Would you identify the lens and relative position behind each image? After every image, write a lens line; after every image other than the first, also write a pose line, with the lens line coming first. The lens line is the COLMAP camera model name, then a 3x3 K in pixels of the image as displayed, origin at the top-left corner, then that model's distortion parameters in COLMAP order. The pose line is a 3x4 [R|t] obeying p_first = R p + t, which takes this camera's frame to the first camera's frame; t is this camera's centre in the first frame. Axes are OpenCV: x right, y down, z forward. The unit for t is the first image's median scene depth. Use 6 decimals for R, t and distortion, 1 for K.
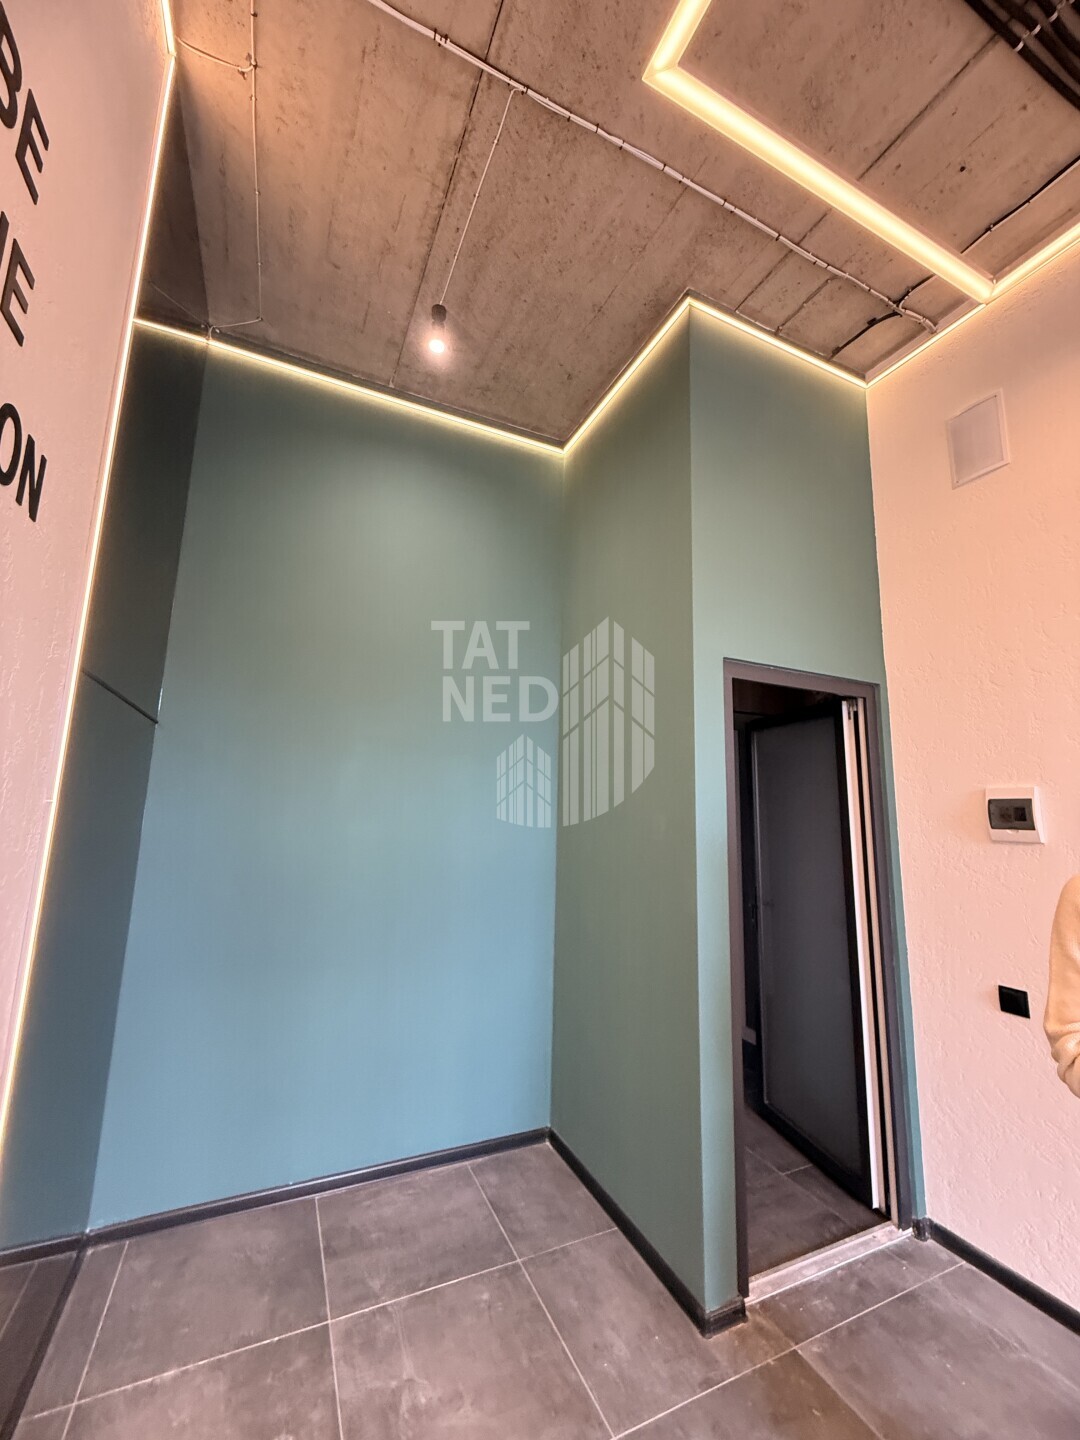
lens RADIAL K [[574.8, 0, 541.7], [0, 574.8, 713.5], [0, 0, 1]] dist [-0.000783, 0.000082]
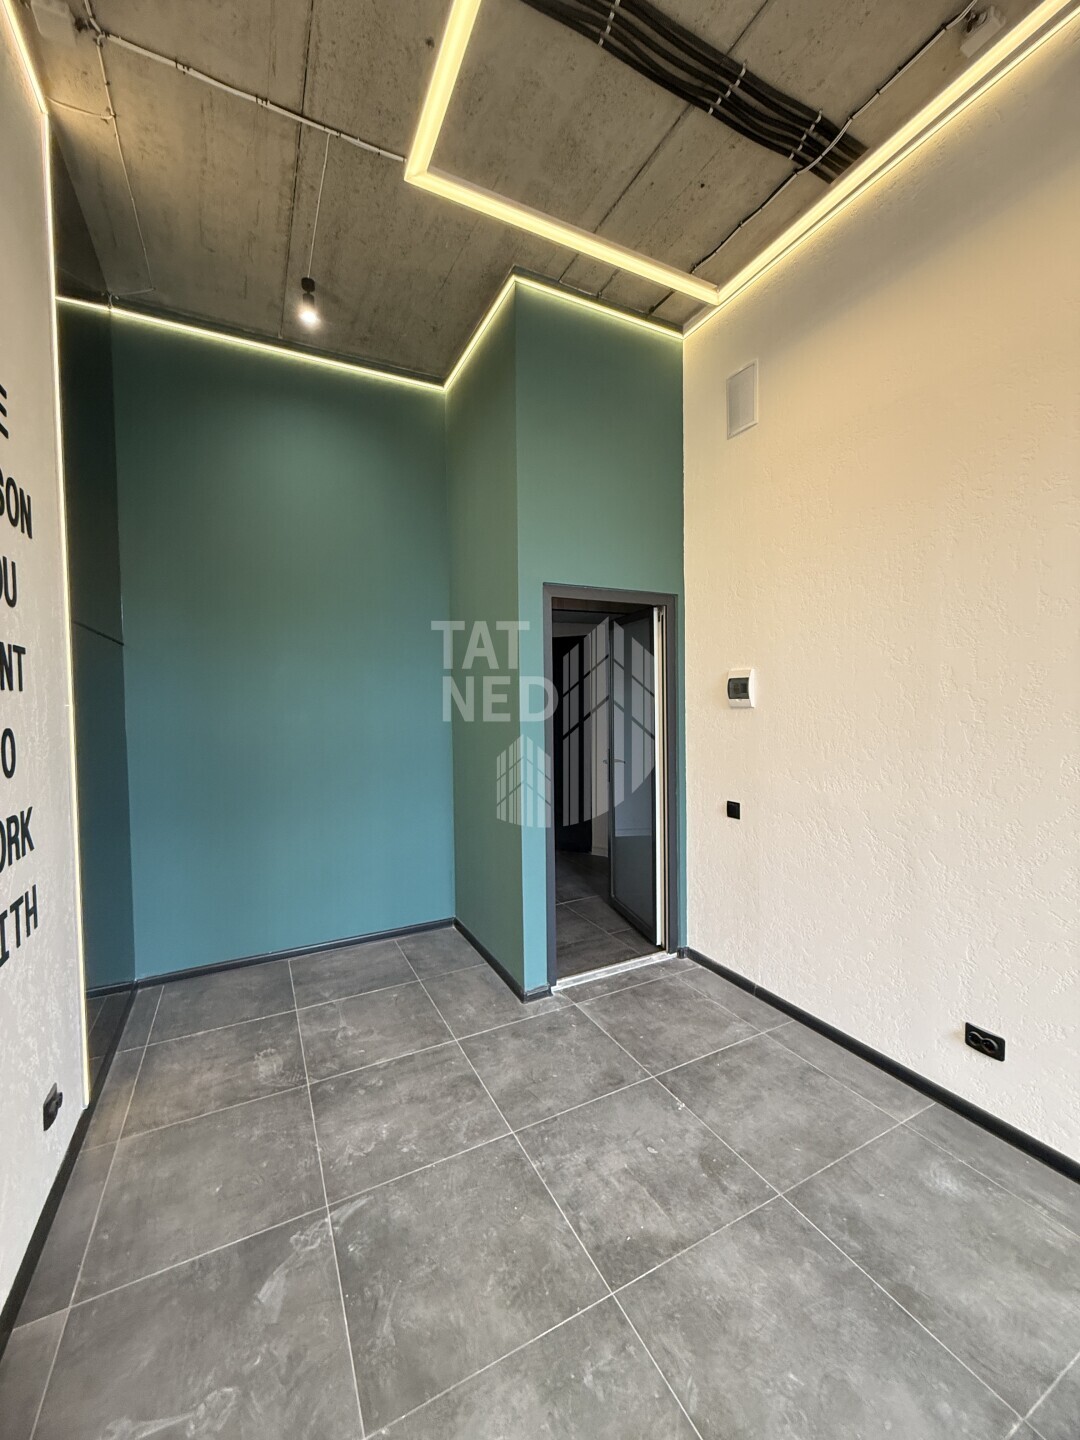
lens RADIAL K [[579.4, 0, 544.6], [0, 579.4, 714.3], [0, 0, 1]] dist [0.000087, 0.000163]
pose [[0.998410, -0.041291, 0.038374, 0.274288], [0.033007, 0.980085, 0.195817, -0.065168], [-0.045695, -0.194239, 0.979889, -0.436186]]
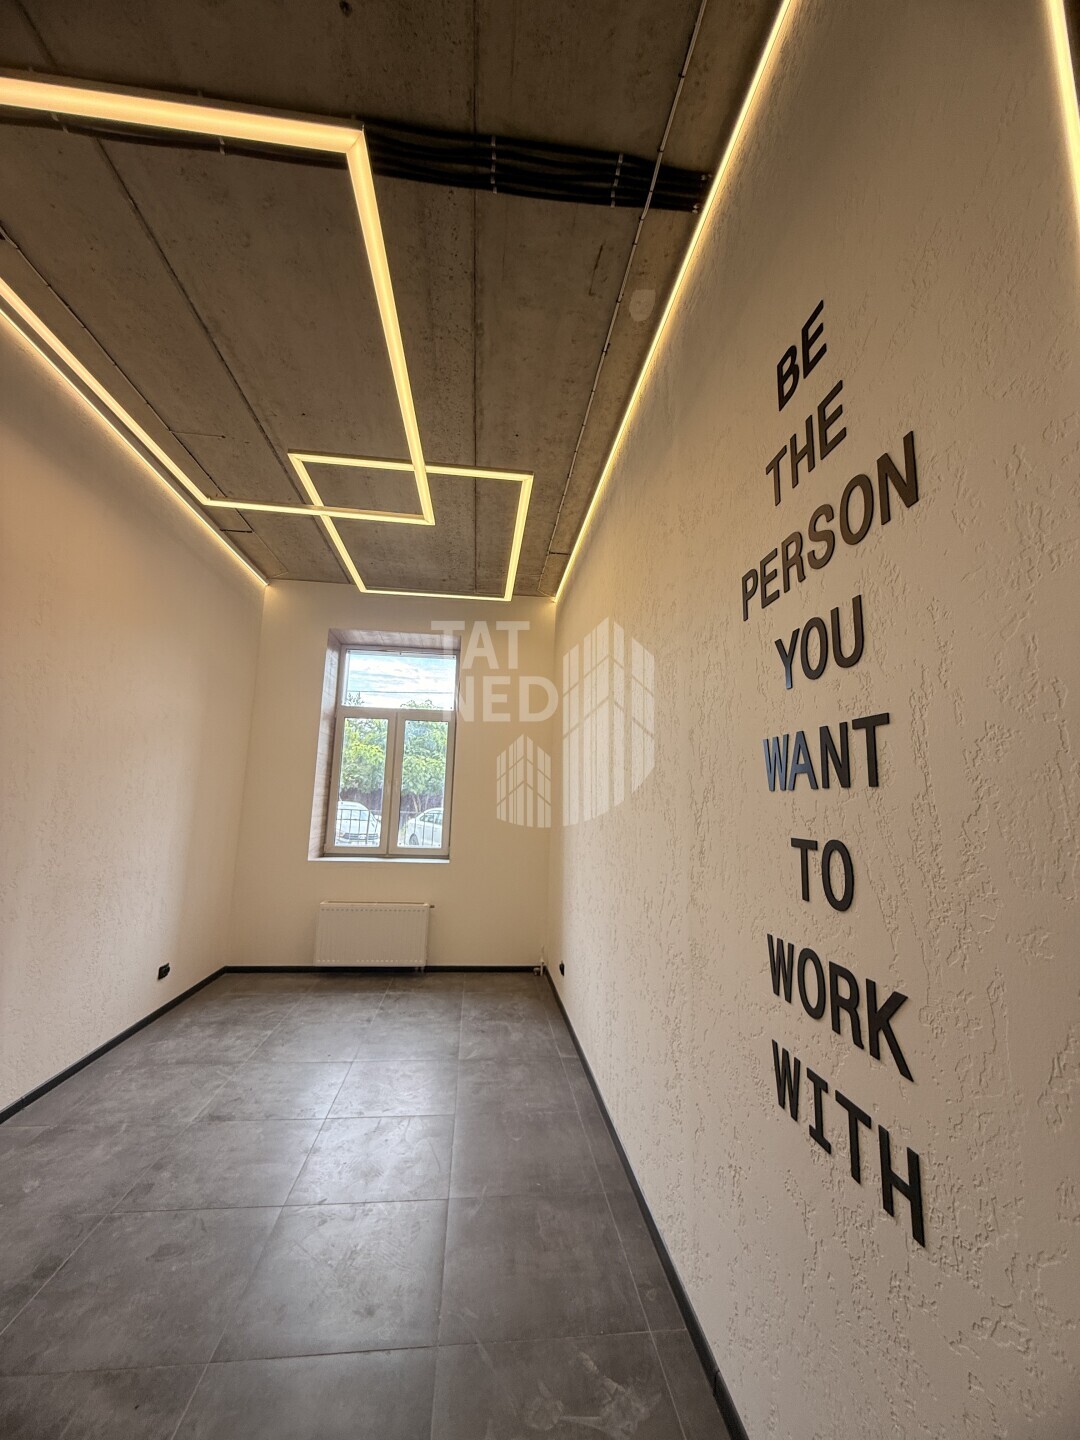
lens RADIAL K [[574.8, 0, 541.7], [0, 574.8, 713.5], [0, 0, 1]] dist [-0.000783, 0.000082]
pose [[-0.946275, -0.000013, 0.323363, -0.339146], [-0.103109, 0.947813, -0.301694, 0.169008], [-0.306483, -0.318827, -0.896893, 1.025446]]
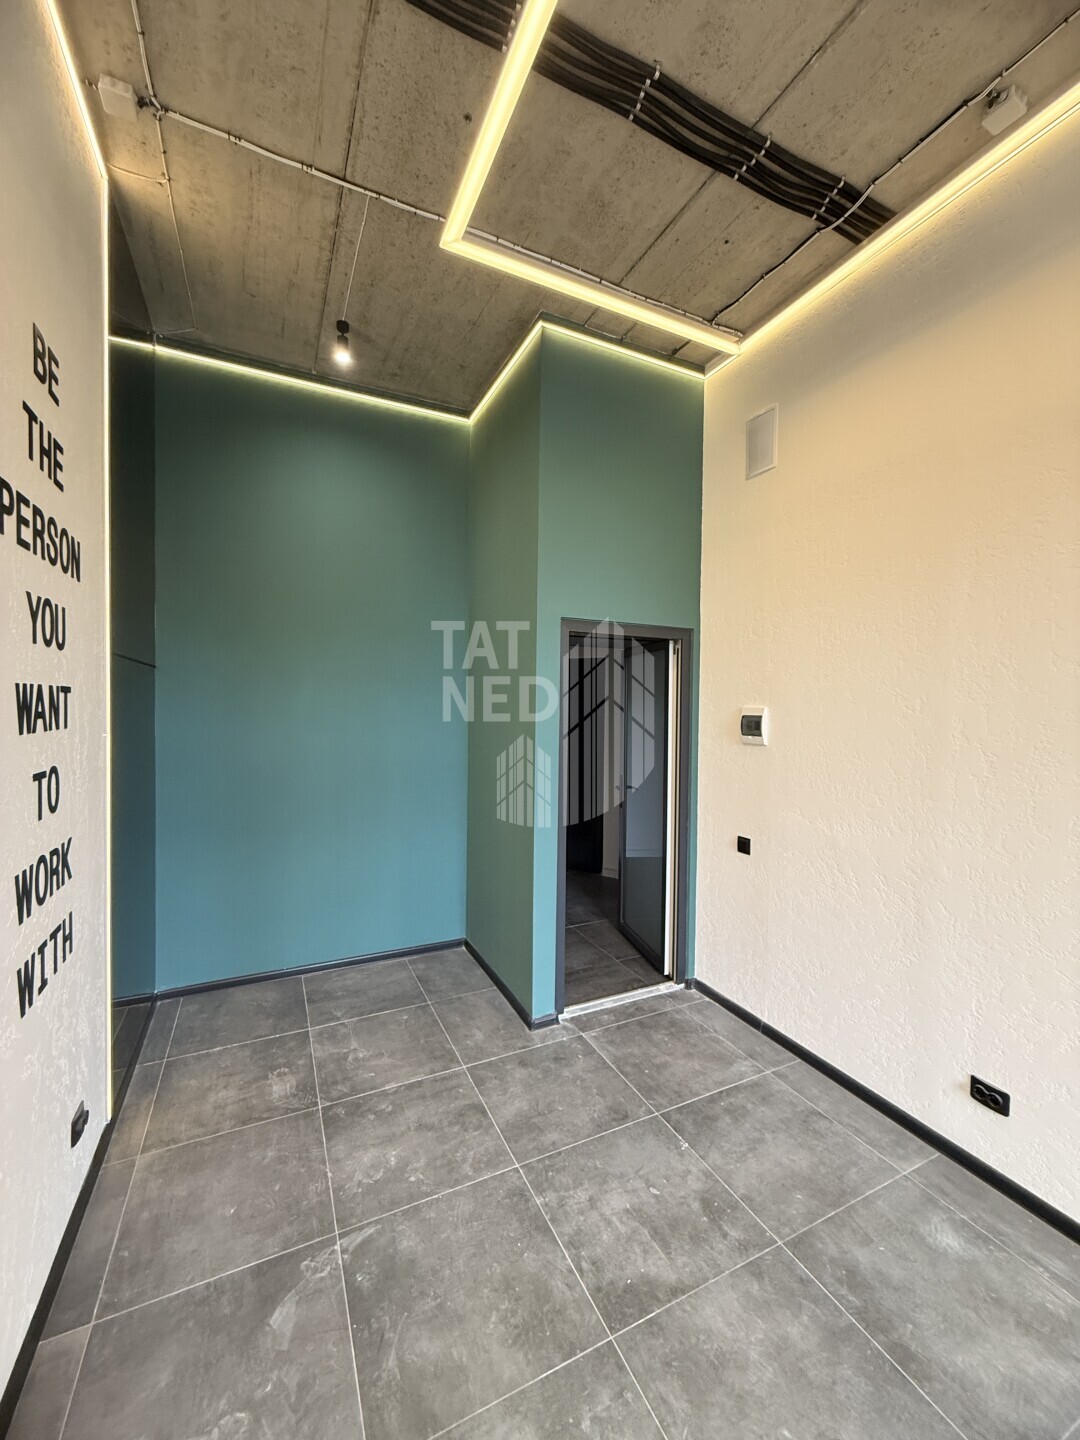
lens RADIAL K [[580.0, 0, 543.9], [0, 580.0, 713.2], [0, 0, 1]] dist [-0.000940, 0.000434]
pose [[0.999797, -0.014268, 0.014236, 0.270797], [0.011425, 0.983062, 0.182916, -0.136554], [-0.016605, -0.182716, 0.983025, -0.453596]]
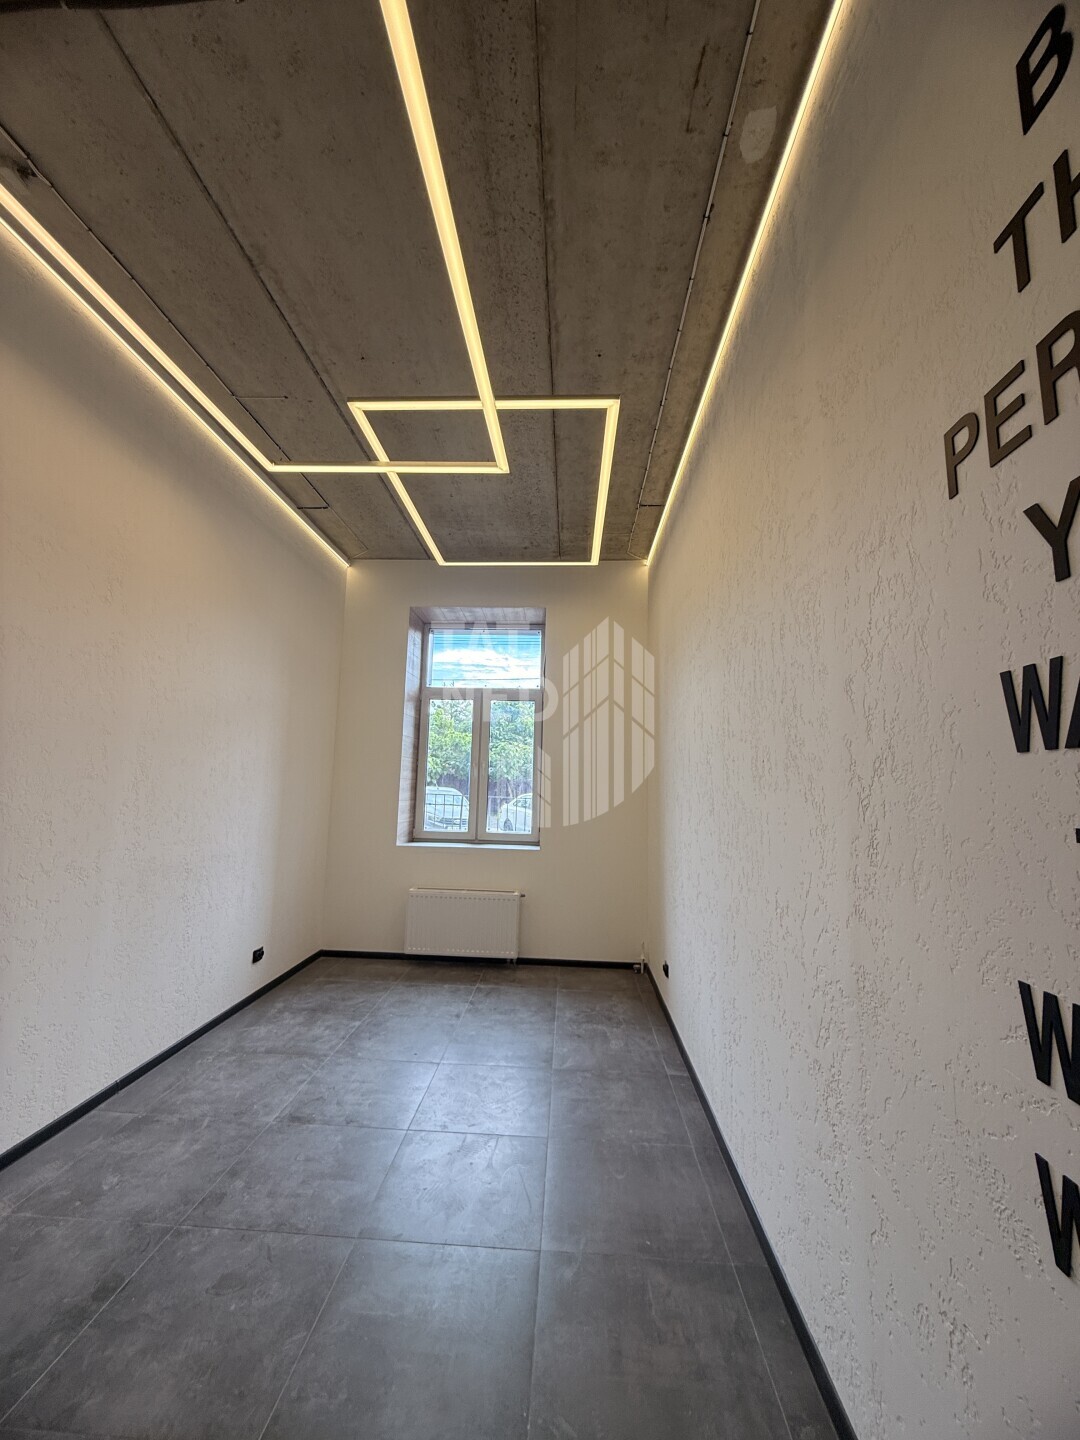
lens RADIAL K [[574.8, 0, 541.7], [0, 574.8, 713.5], [0, 0, 1]] dist [-0.000783, 0.000082]
pose [[-0.883019, 0.014517, 0.469113, -0.260214], [-0.122702, 0.957618, -0.260599, 0.147612], [-0.453014, -0.287675, -0.843814, 0.817950]]
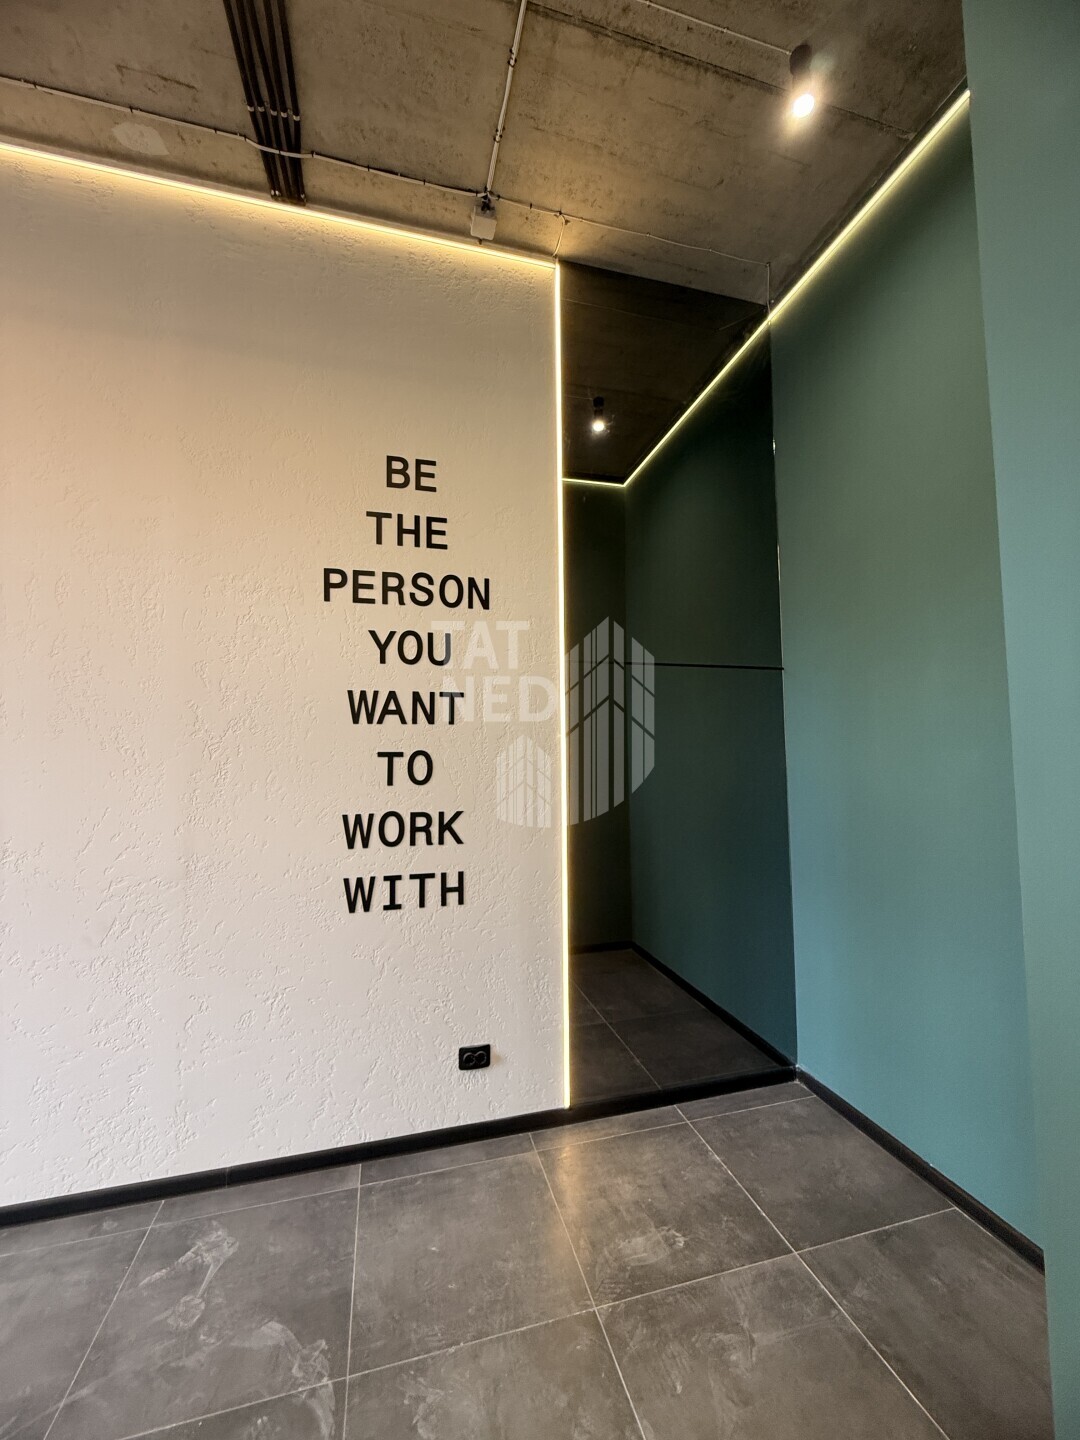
lens RADIAL K [[572.0, 0, 536.4], [0, 572.0, 713.7], [0, 0, 1]] dist [-0.001124, 0.000128]
pose [[-0.178504, -0.091439, -0.979681, 0.644427], [0.166376, 0.978530, -0.121646, 0.189802], [0.969771, -0.184710, -0.159458, 0.790805]]
